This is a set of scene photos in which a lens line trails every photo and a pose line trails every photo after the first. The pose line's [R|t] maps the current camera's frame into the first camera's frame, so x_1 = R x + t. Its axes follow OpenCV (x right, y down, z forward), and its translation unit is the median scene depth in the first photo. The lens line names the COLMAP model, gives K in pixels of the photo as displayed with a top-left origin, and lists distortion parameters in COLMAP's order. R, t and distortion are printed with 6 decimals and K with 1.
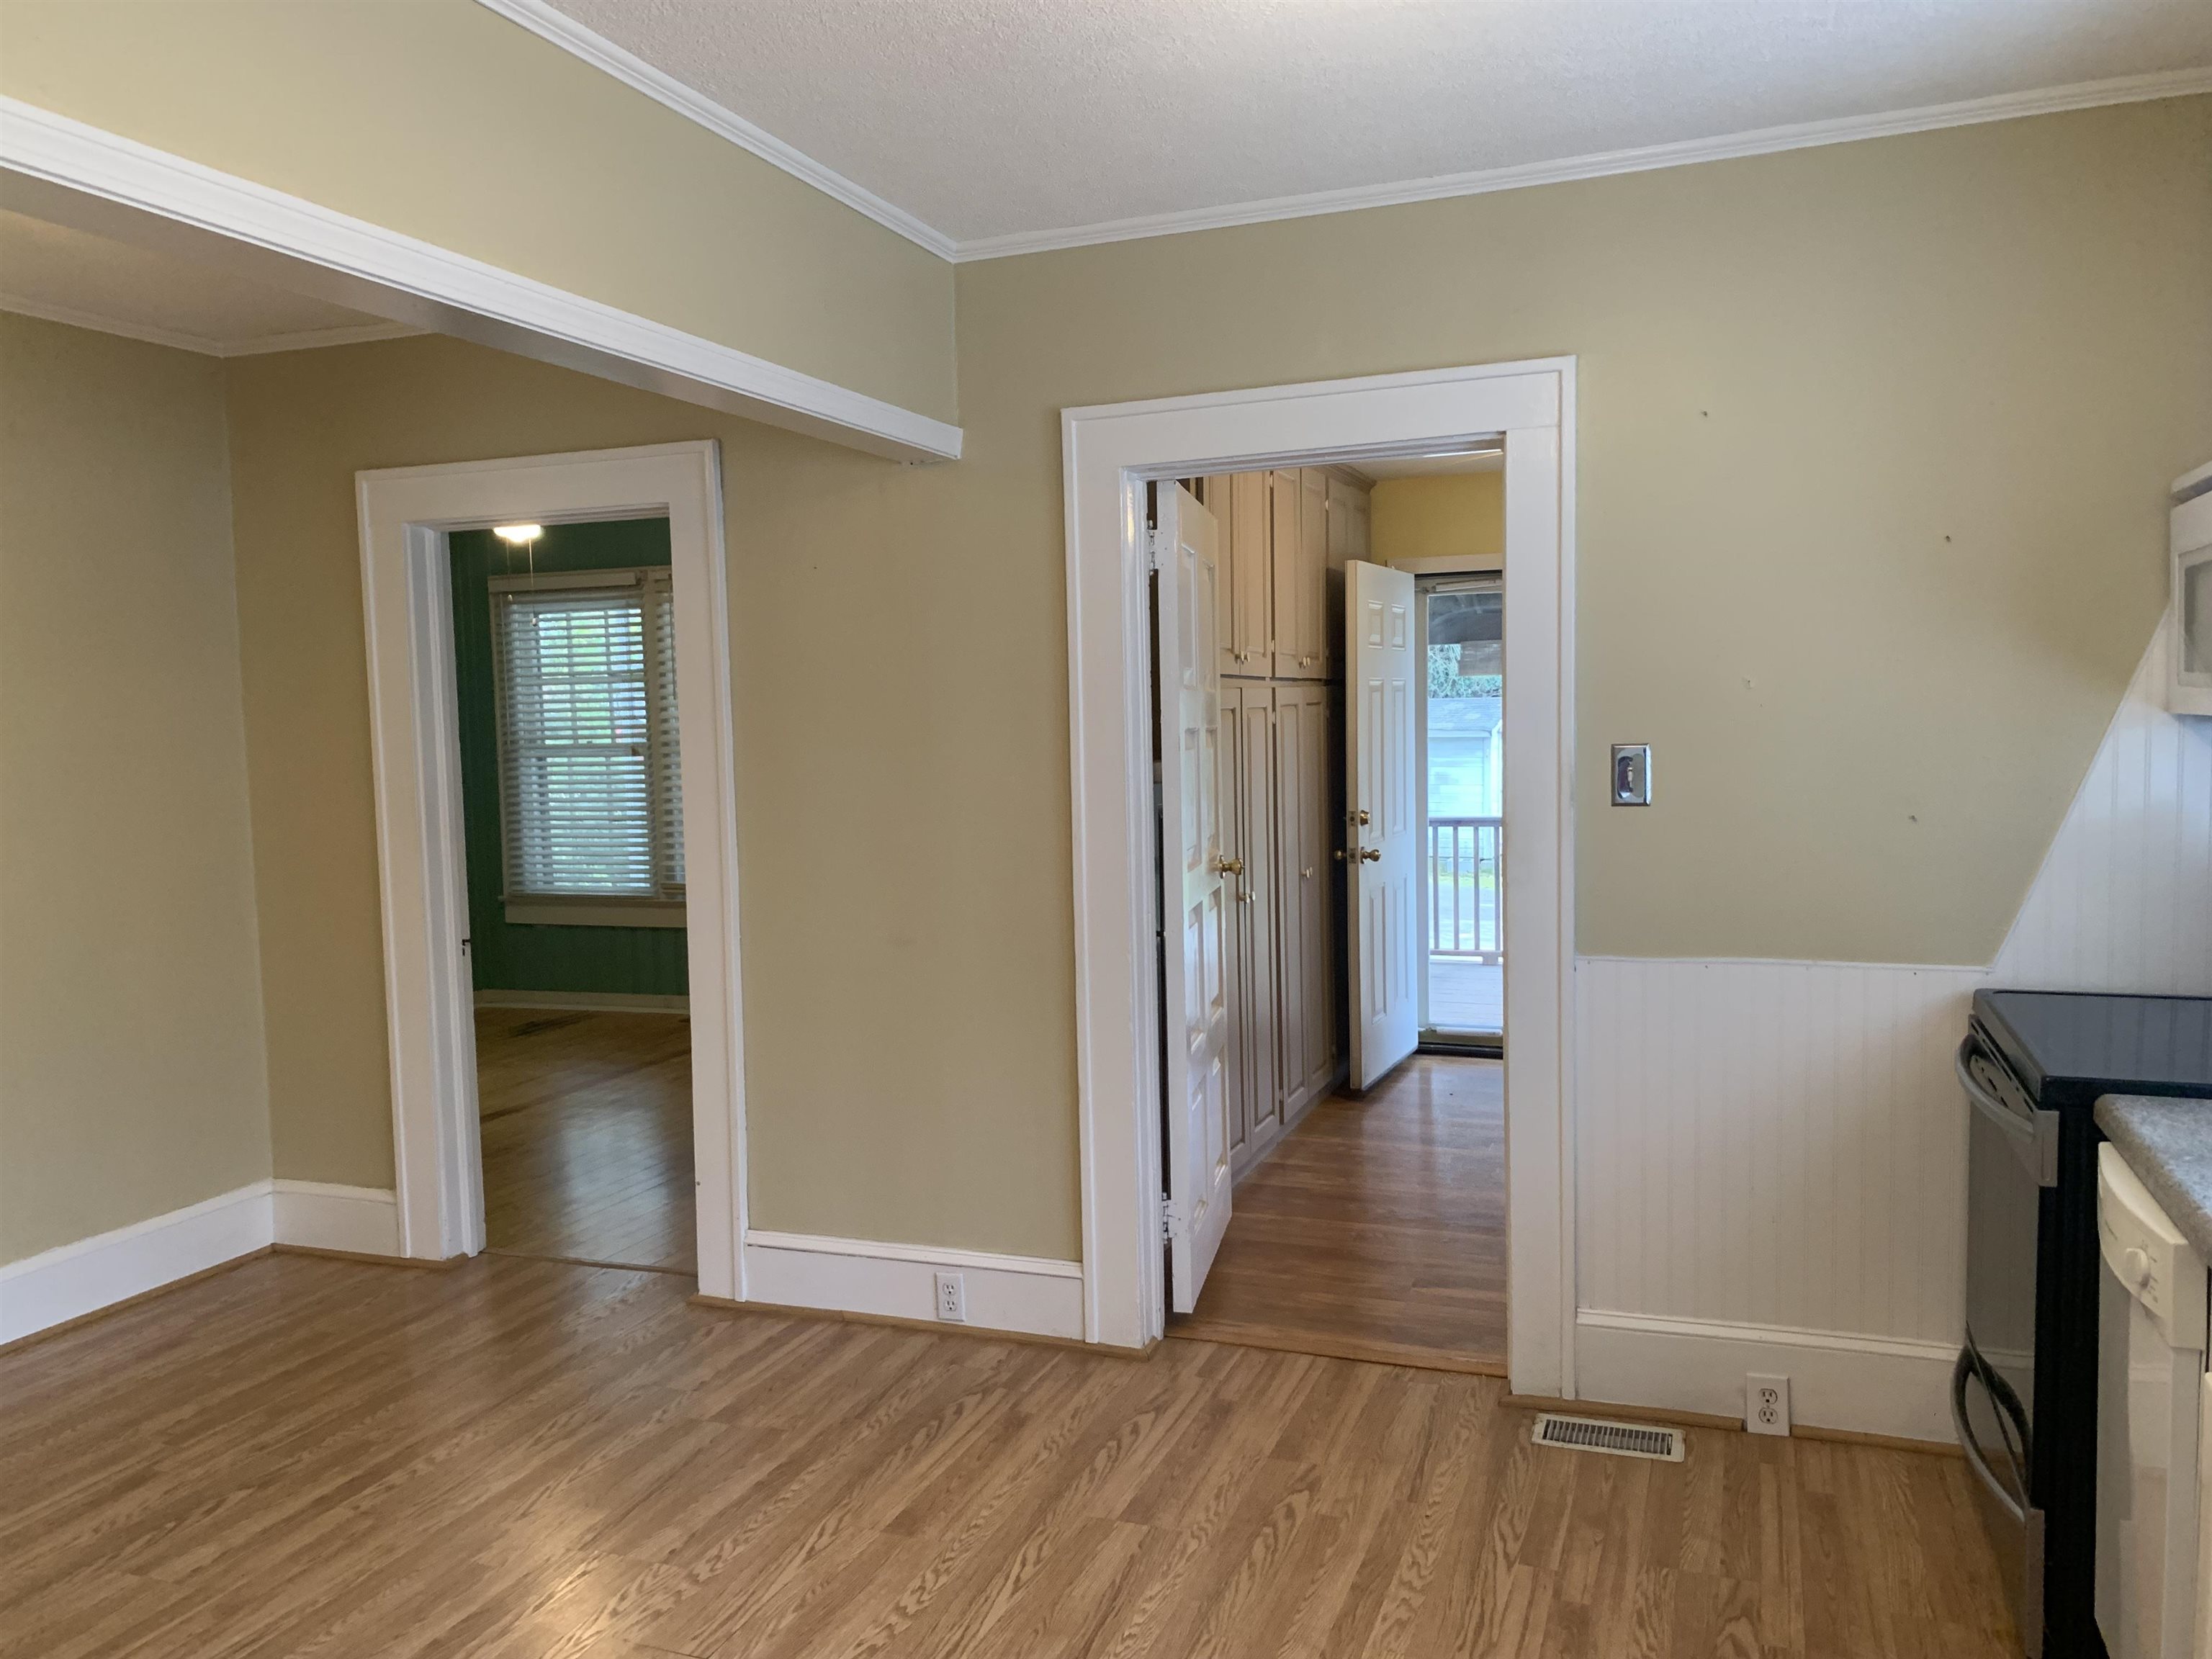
lens RADIAL K [[1690.2, 0, 1088.4], [0, 1690.2, 834.8], [0, 0, 1]] dist [0.043108, -0.054133]
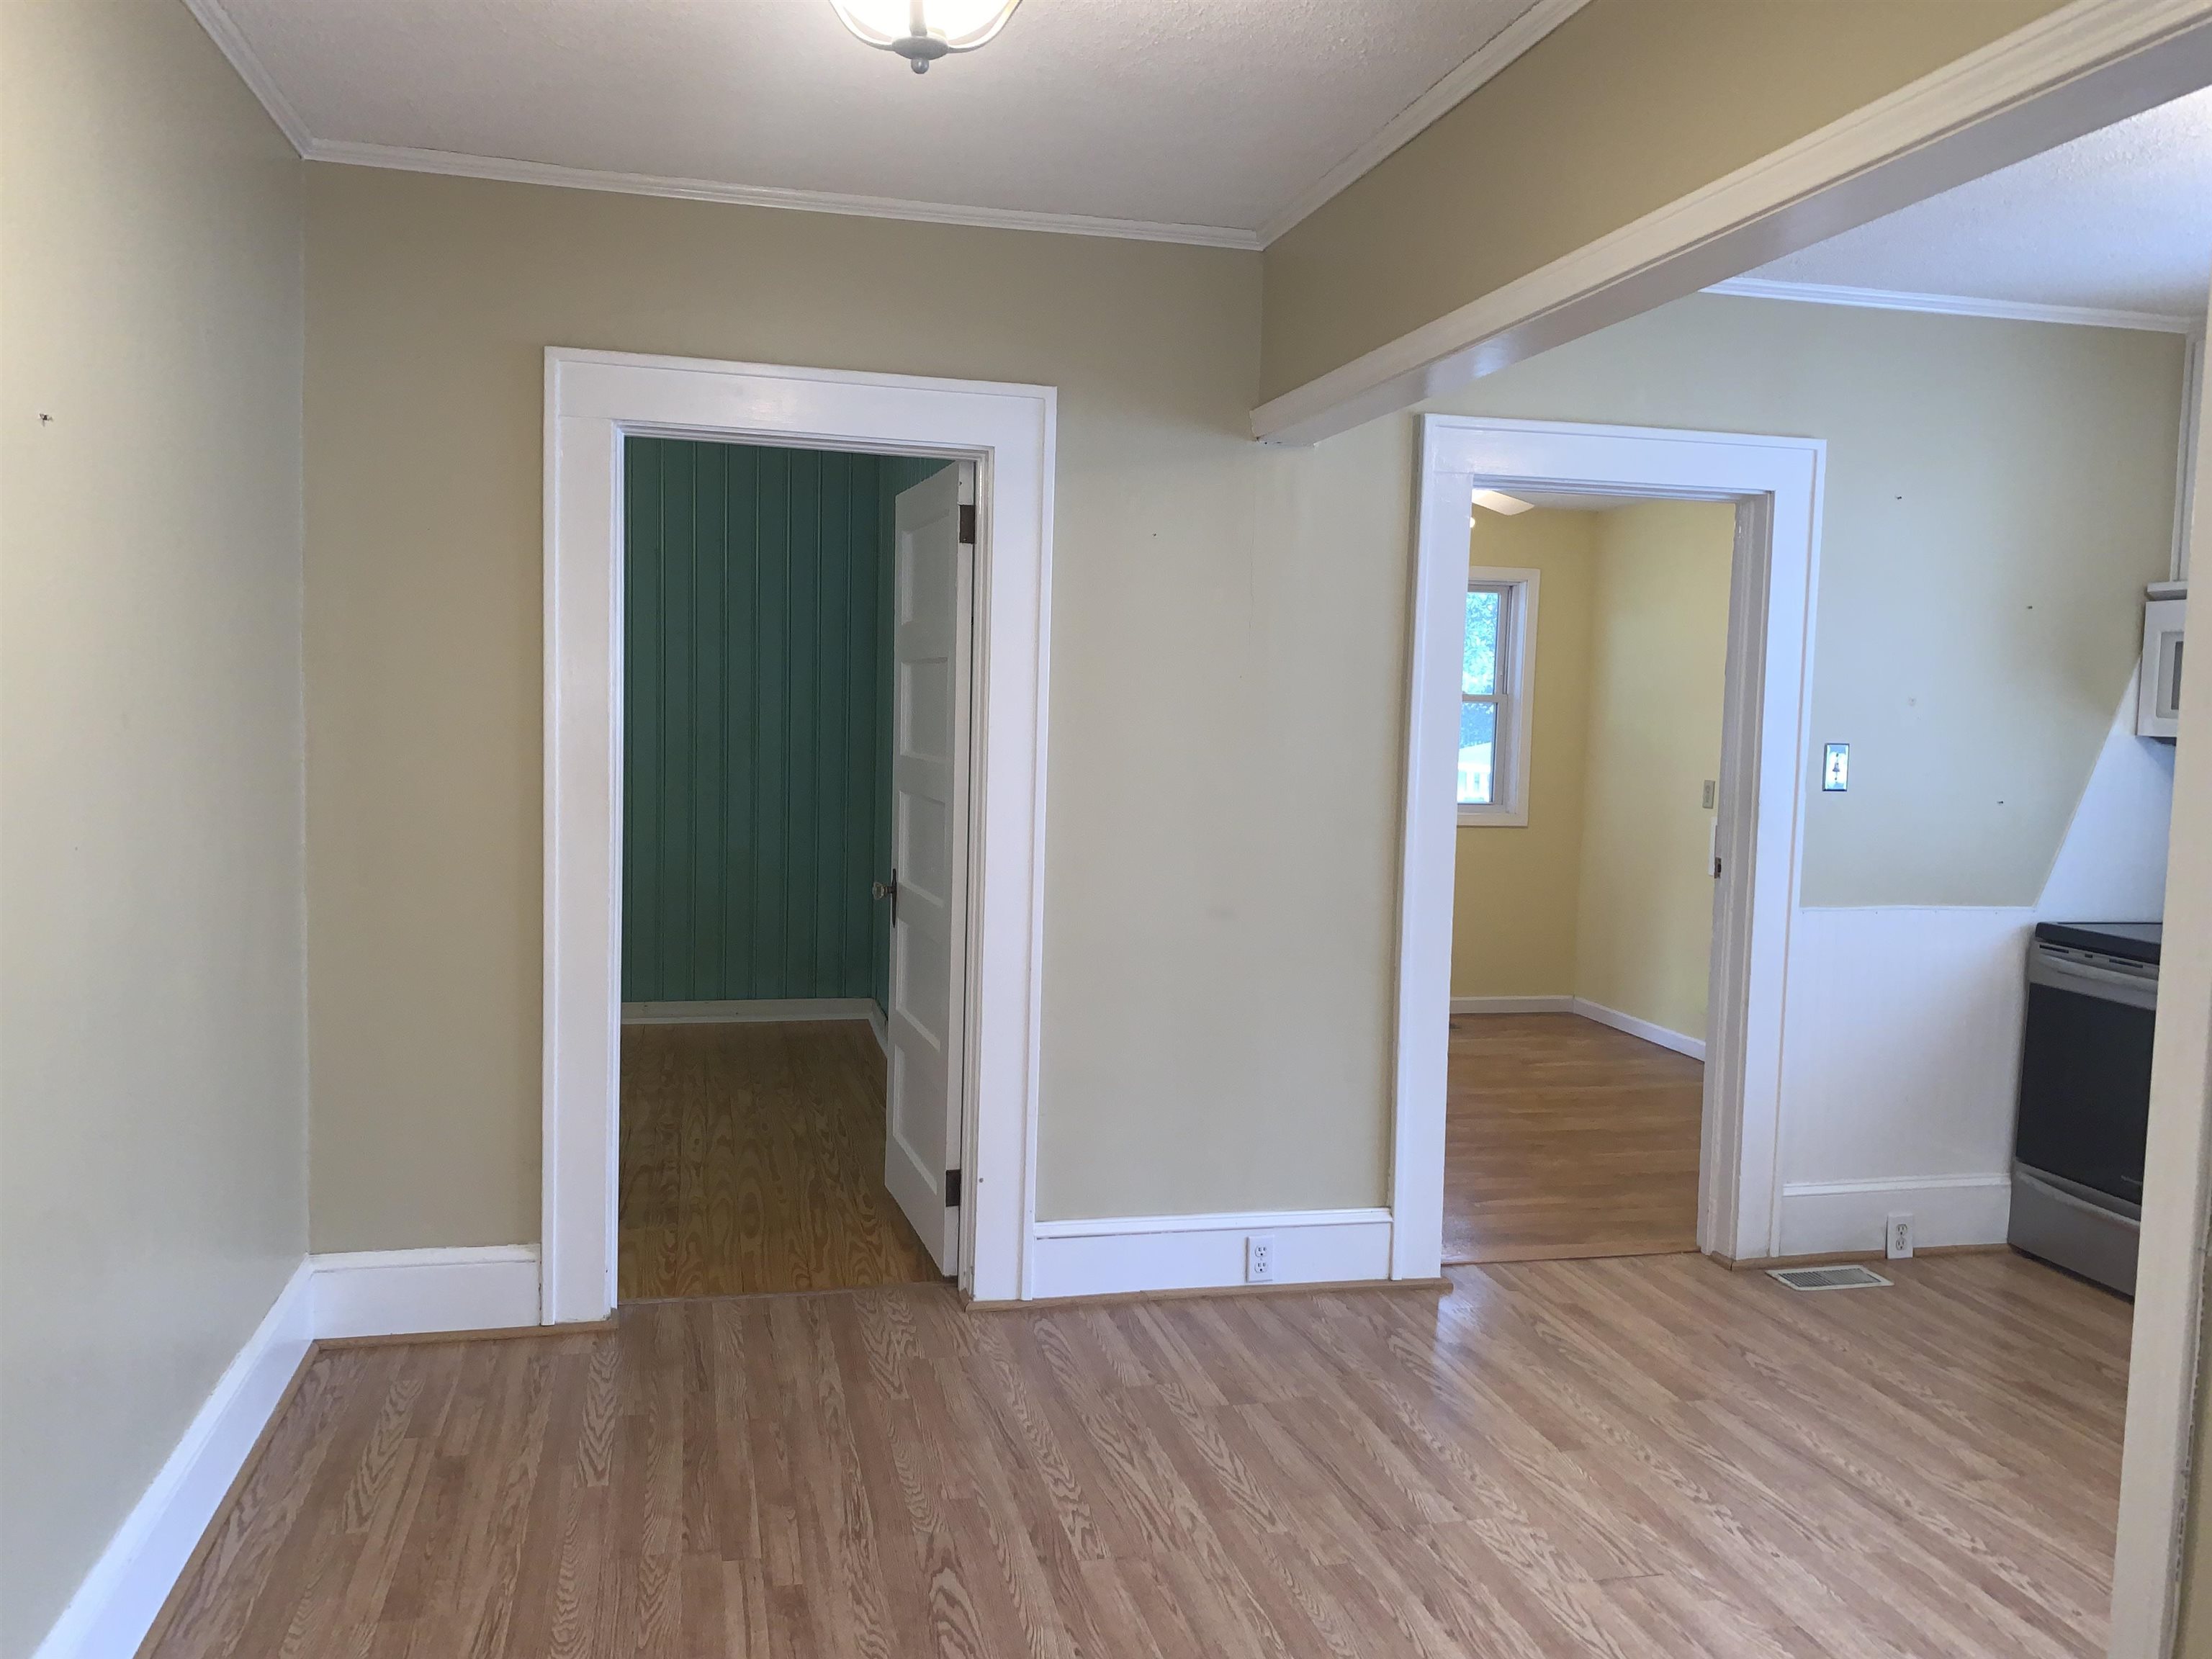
lens RADIAL K [[1690.2, 0, 1103.9], [0, 1690.2, 791.2], [0, 0, 1]] dist [0.043108, -0.054133]
pose [[0.816970, 0.018163, 0.576394, -0.855012], [-0.005263, 0.999697, -0.024043, 0.019190], [-0.576656, 0.016609, 0.816818, 0.248651]]
